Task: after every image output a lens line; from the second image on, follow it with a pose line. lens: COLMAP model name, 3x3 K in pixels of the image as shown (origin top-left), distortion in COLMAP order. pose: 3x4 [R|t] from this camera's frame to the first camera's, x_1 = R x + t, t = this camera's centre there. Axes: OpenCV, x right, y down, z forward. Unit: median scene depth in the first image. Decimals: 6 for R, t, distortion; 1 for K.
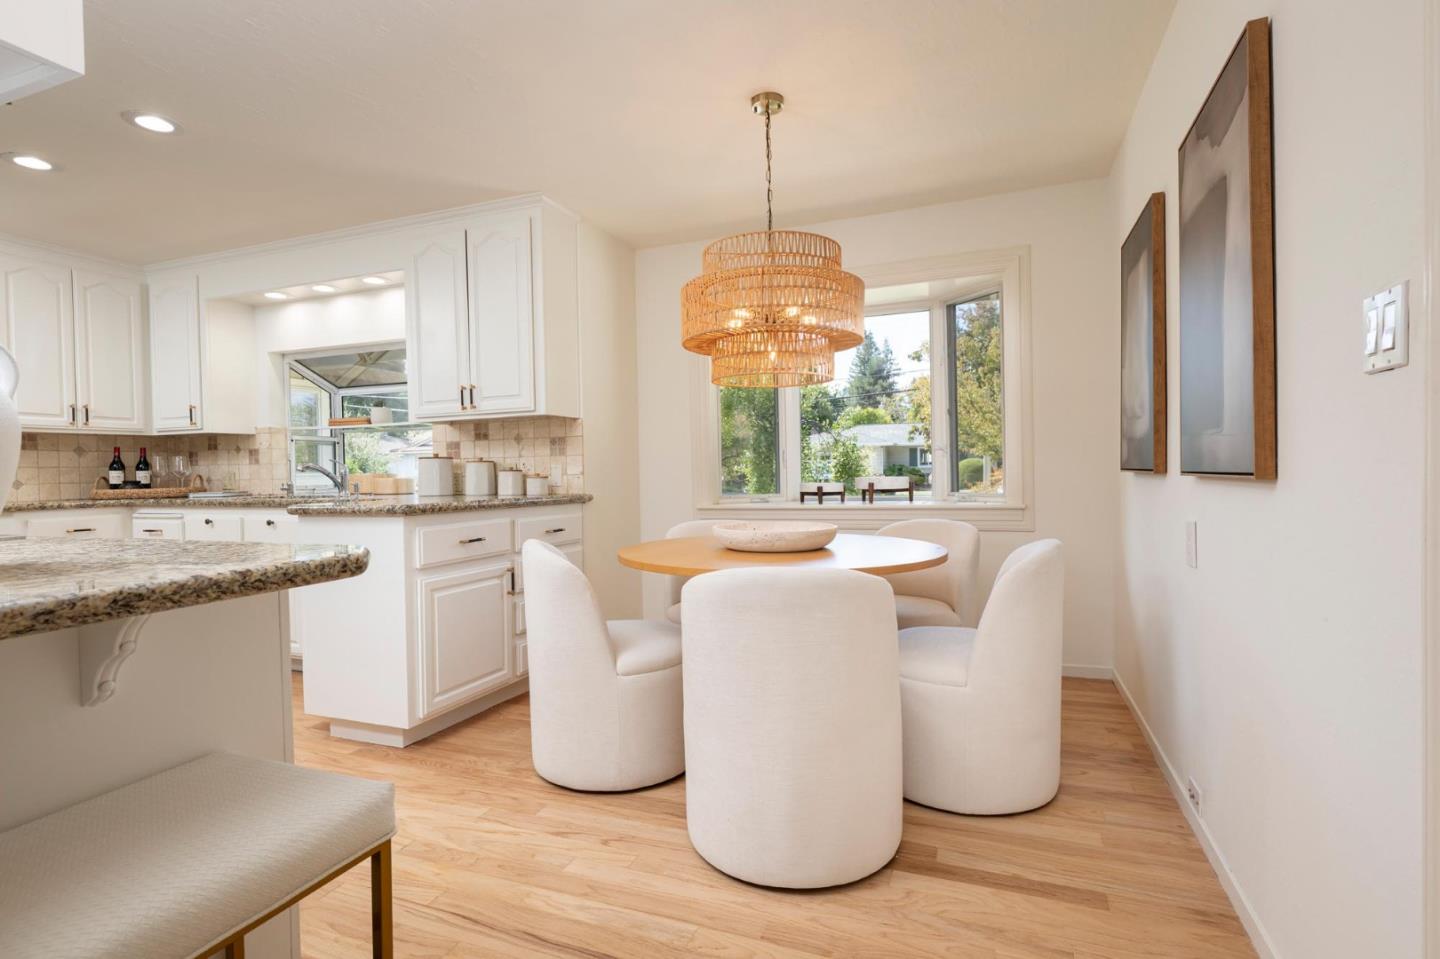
lens RADIAL K [[706.9, 0, 709.8], [0, 706.9, 480.6], [0, 0, 1]] dist [0.003124, 0.000361]
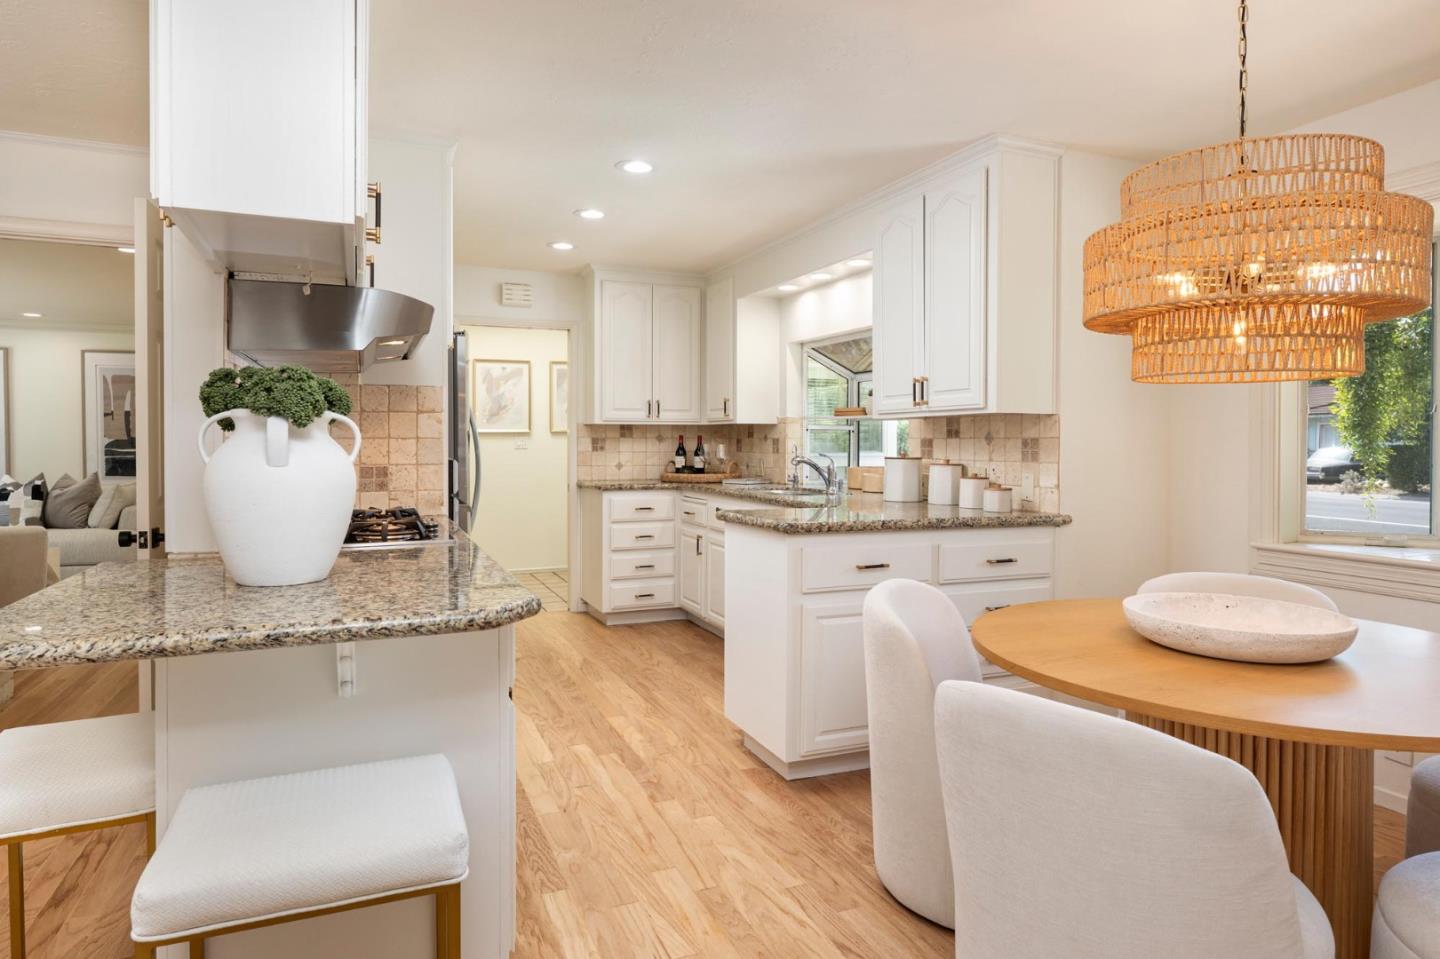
lens RADIAL K [[842.1, 0, 717.0], [0, 842.1, 450.5], [0, 0, 1]] dist [0.000861, -0.000523]
pose [[0.703692, 0.027997, -0.709953, 0.199116], [-0.026619, 0.999561, 0.013033, -0.050595], [0.710006, 0.009727, 0.704128, 0.102917]]
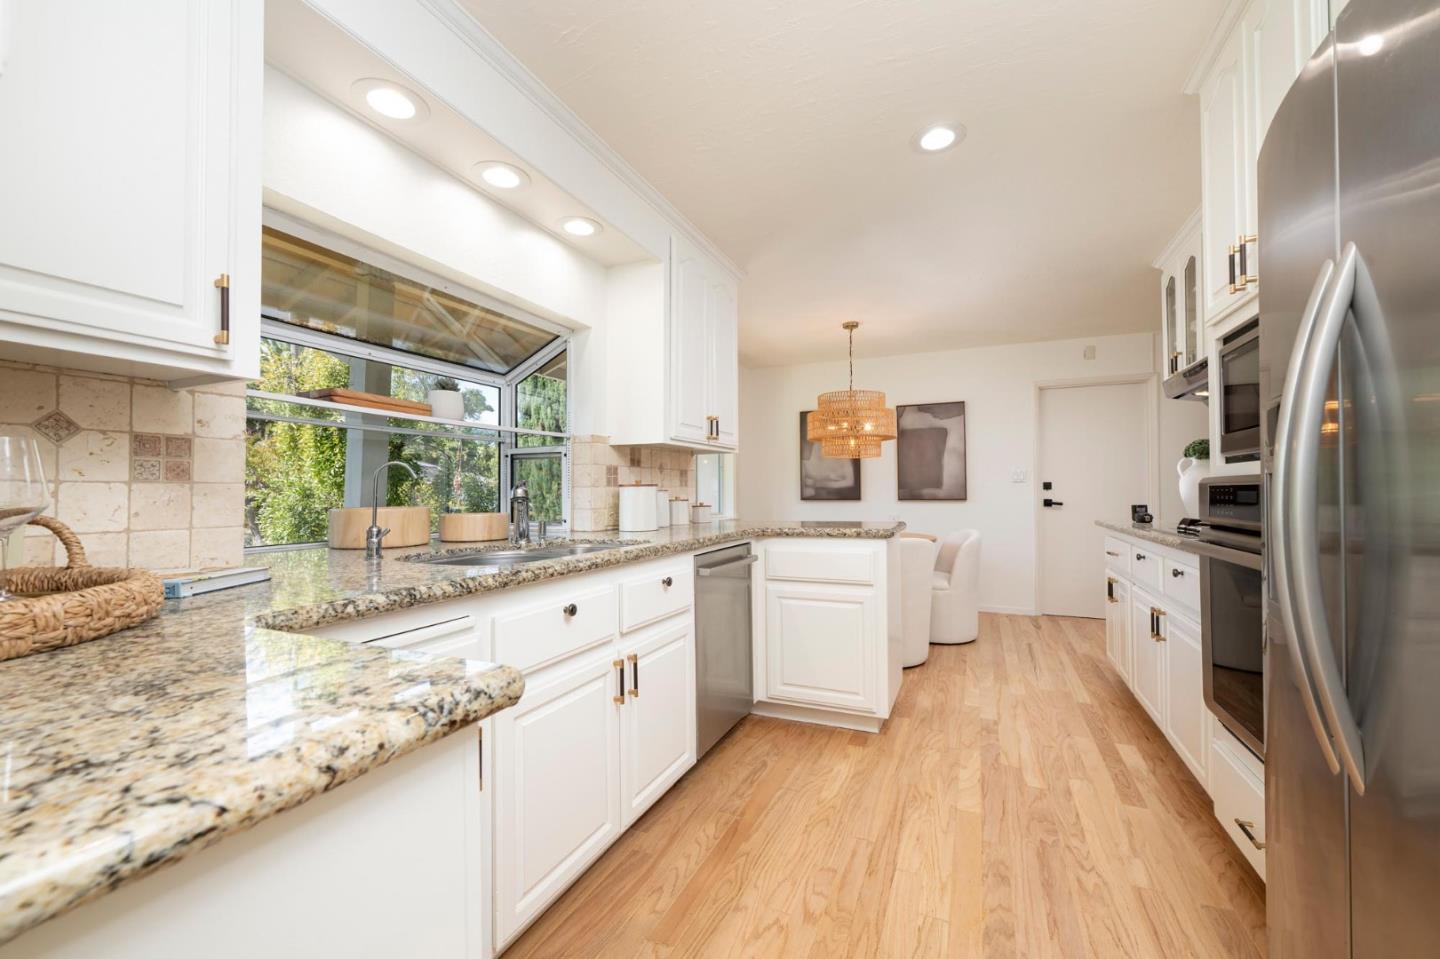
lens RADIAL K [[587.6, 0, 720.0], [0, 587.6, 479.5], [0, 0, 1]] dist [0.000299, -0.000062]
pose [[0.022374, 0.038769, 0.998998, -1.123033], [0.022769, 0.998969, -0.039278, -0.009465], [-0.999490, 0.023625, 0.021468, 0.919620]]
